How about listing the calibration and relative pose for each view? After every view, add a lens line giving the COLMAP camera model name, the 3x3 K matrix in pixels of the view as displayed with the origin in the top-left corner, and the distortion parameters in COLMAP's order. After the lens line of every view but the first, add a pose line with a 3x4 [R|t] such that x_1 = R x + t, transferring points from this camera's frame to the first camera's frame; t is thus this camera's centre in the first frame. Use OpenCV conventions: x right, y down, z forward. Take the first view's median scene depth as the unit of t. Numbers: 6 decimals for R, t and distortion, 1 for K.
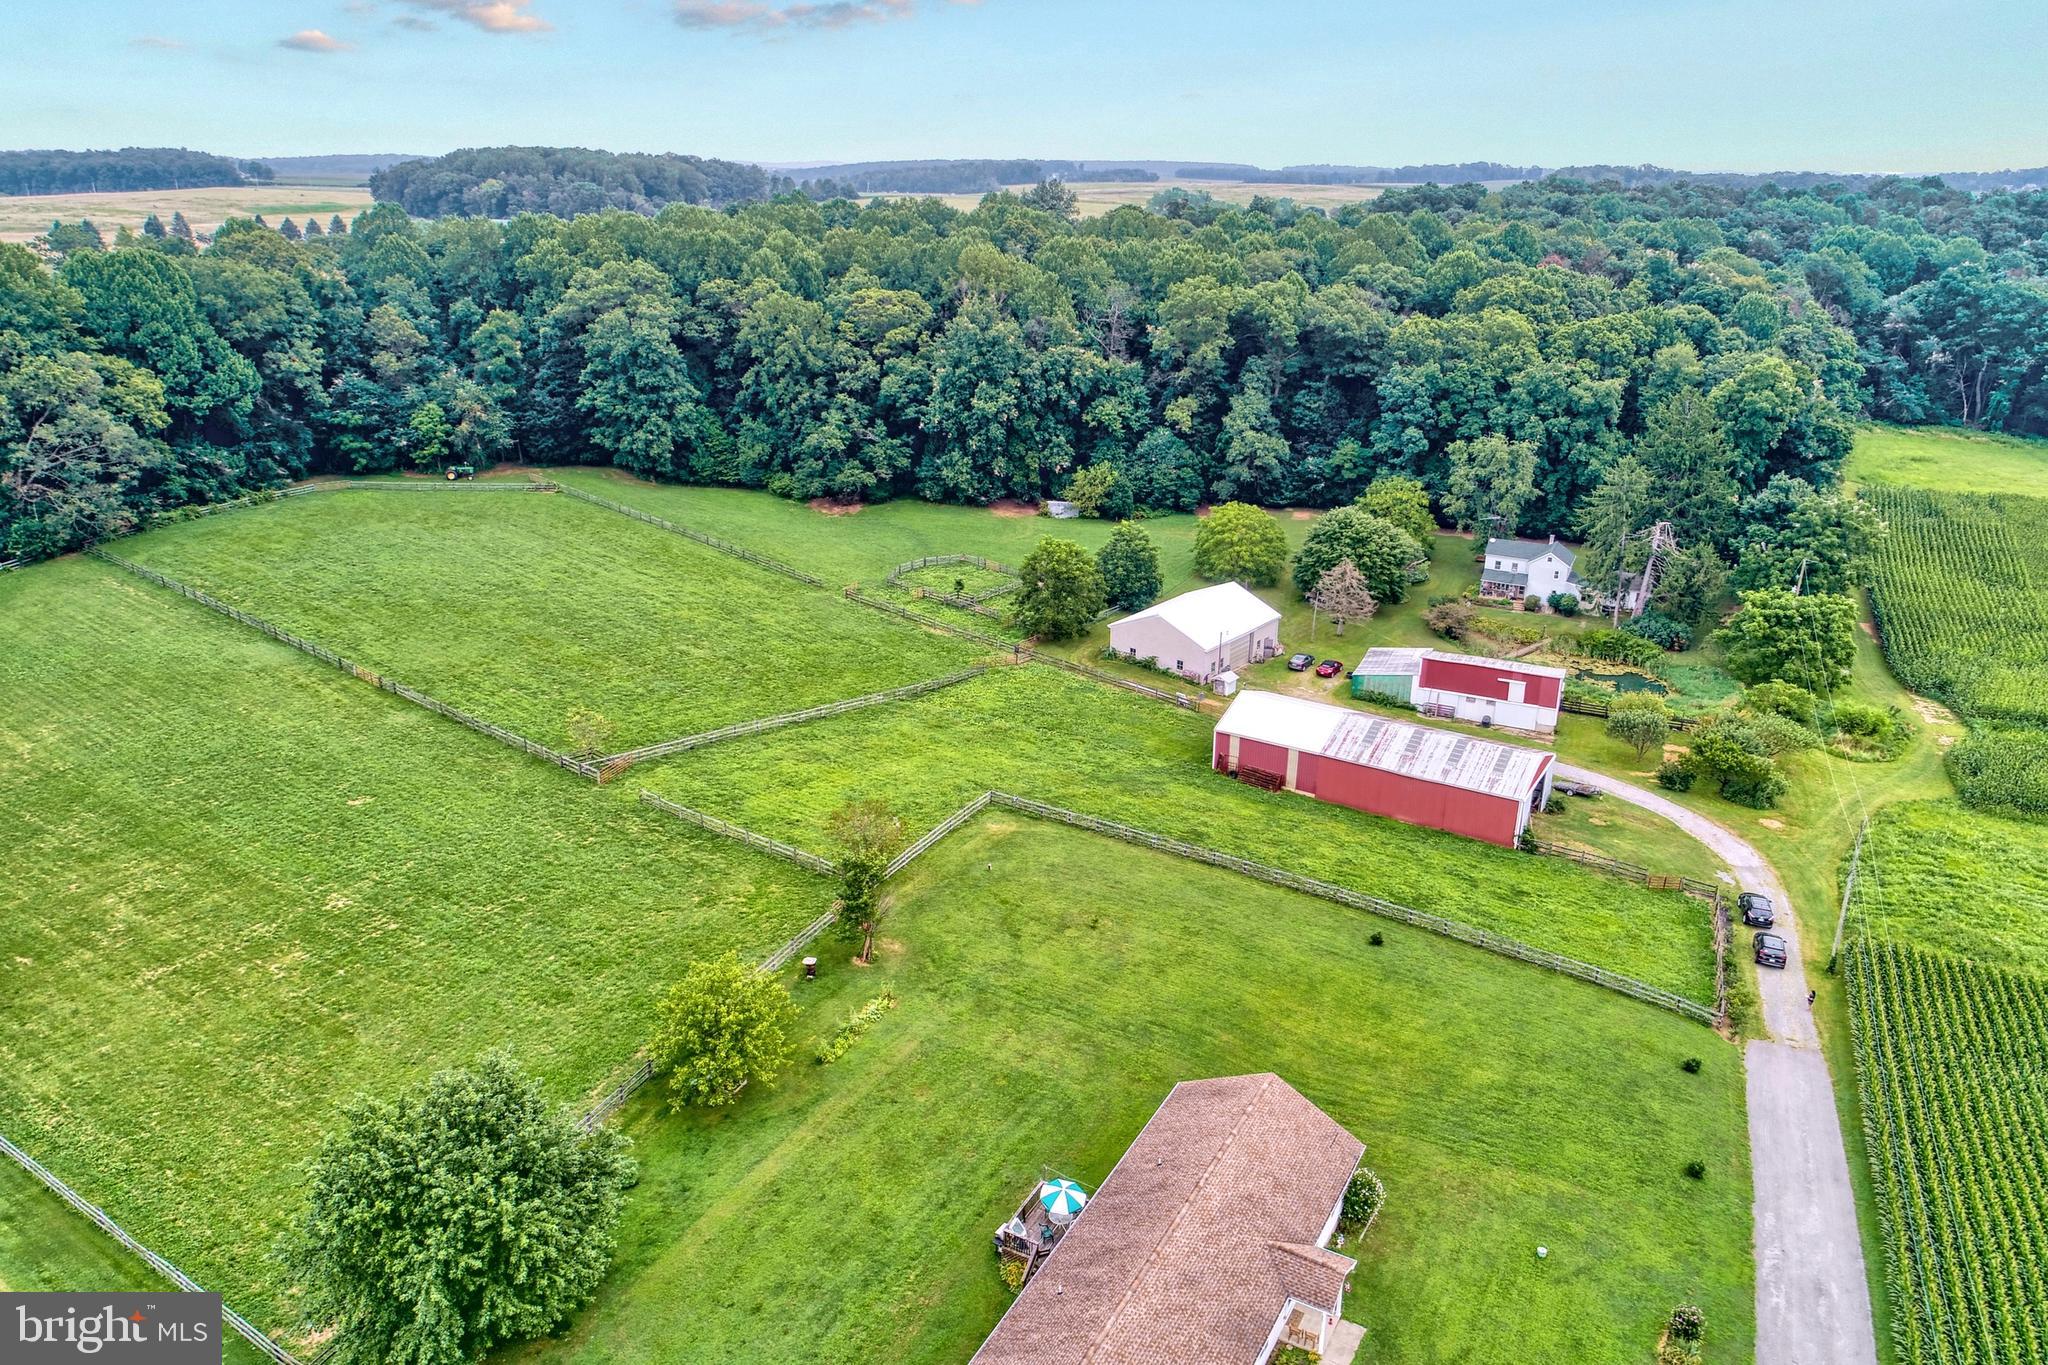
lens RADIAL K [[1397.7, 0, 1020.6], [0, 1397.7, 678.4], [0, 0, 1]] dist [0.001142, -0.000112]
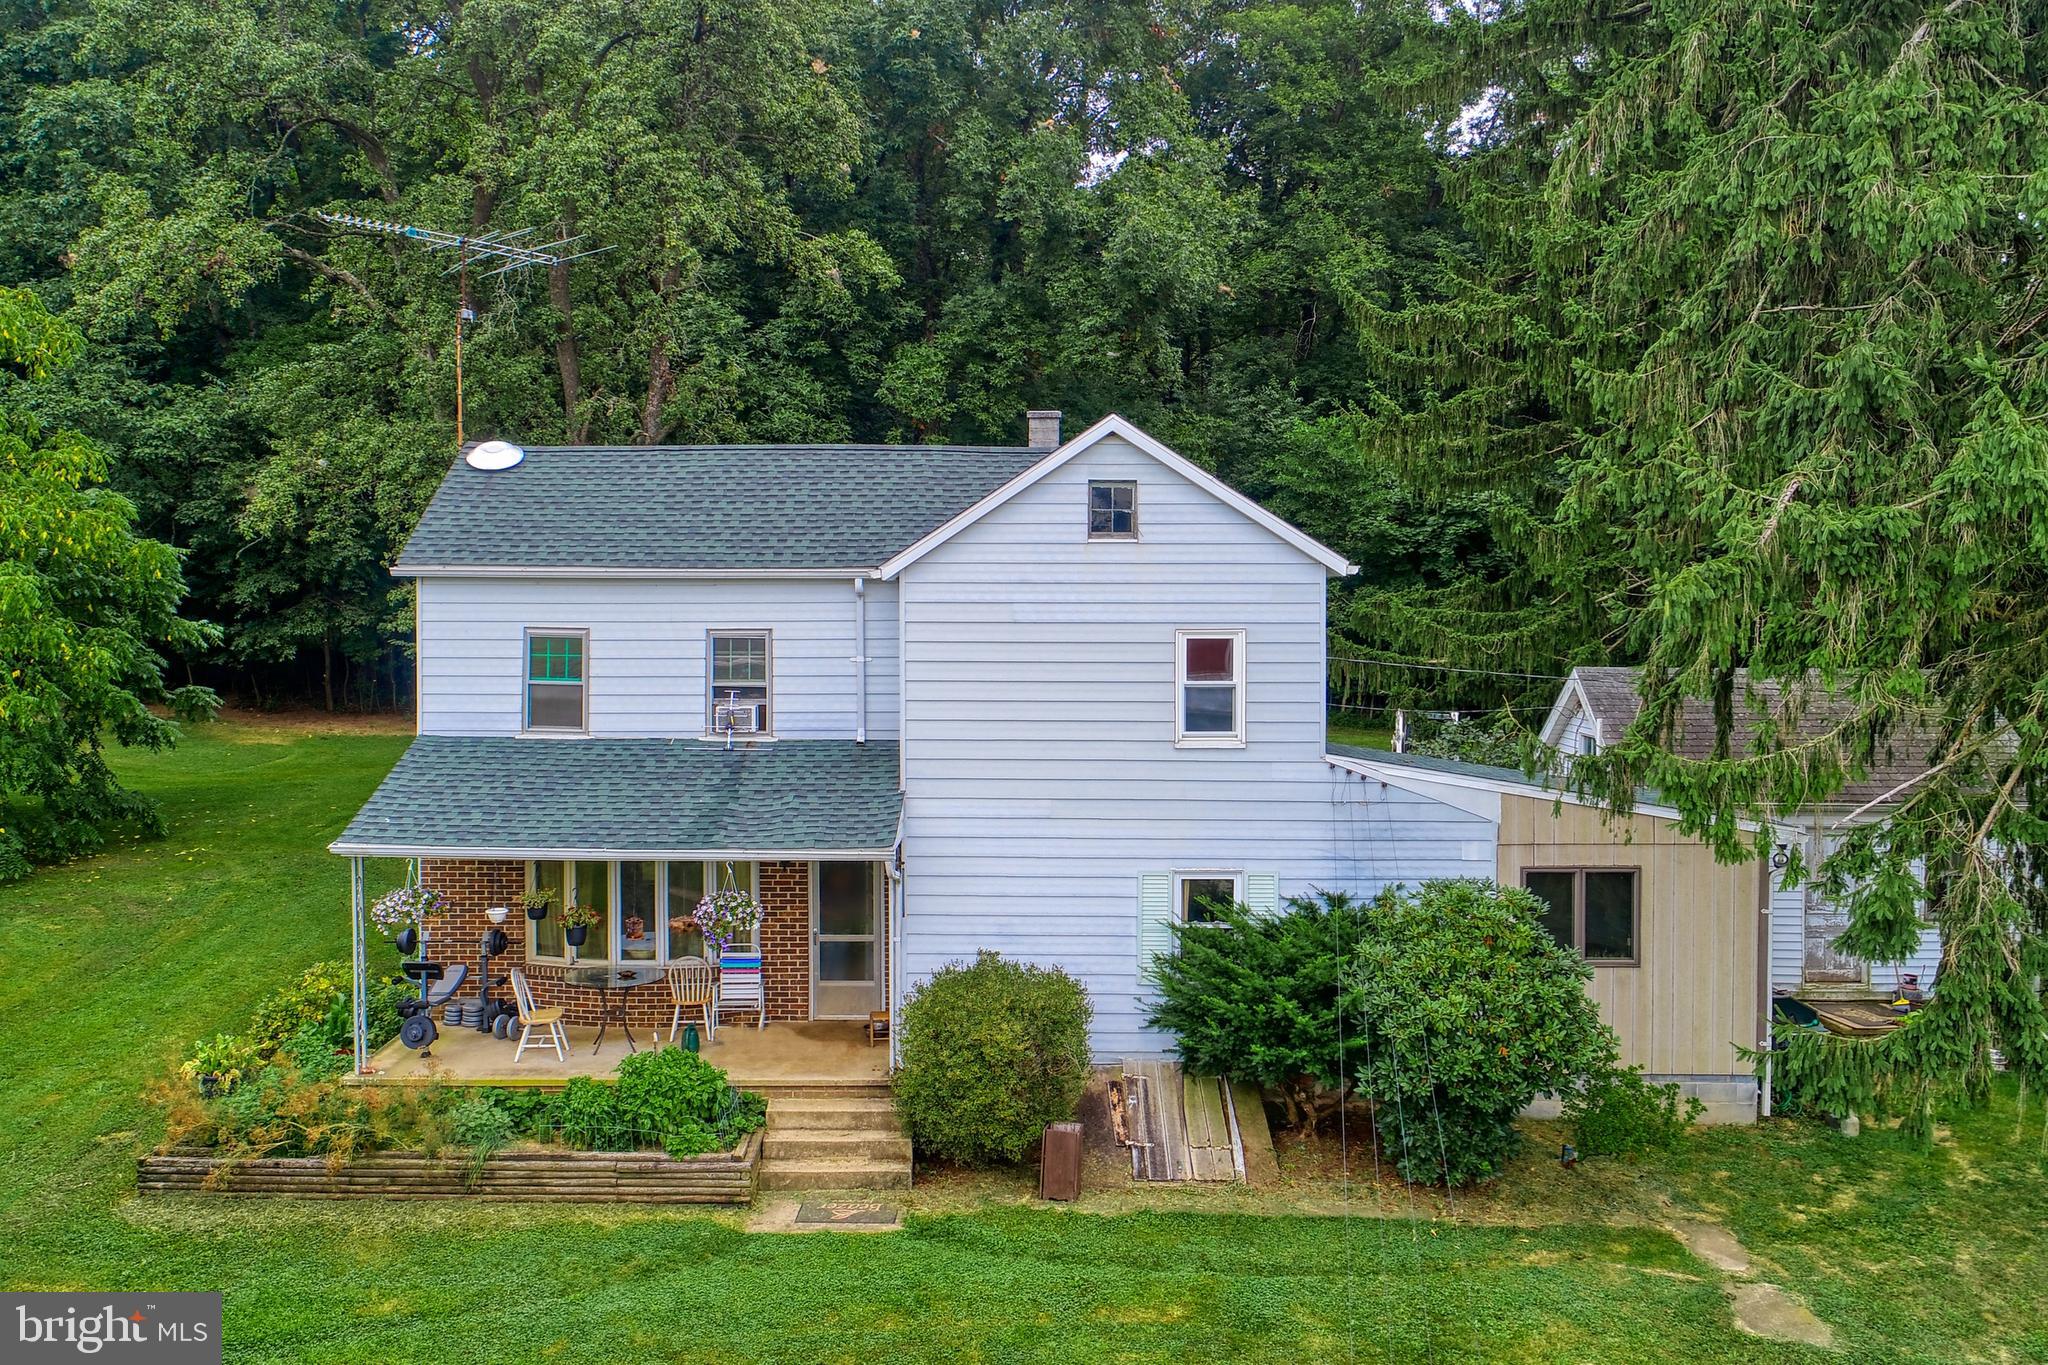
lens RADIAL K [[1502.6, 0, 929.7], [0, 1502.6, 682.8], [0, 0, 1]] dist [-0.001277, -0.002905]
pose [[0.907033, -0.030129, 0.419980, 0.282620], [0.156531, 0.950079, -0.269903, -0.044862], [-0.390883, 0.310551, 0.866469, 0.794741]]
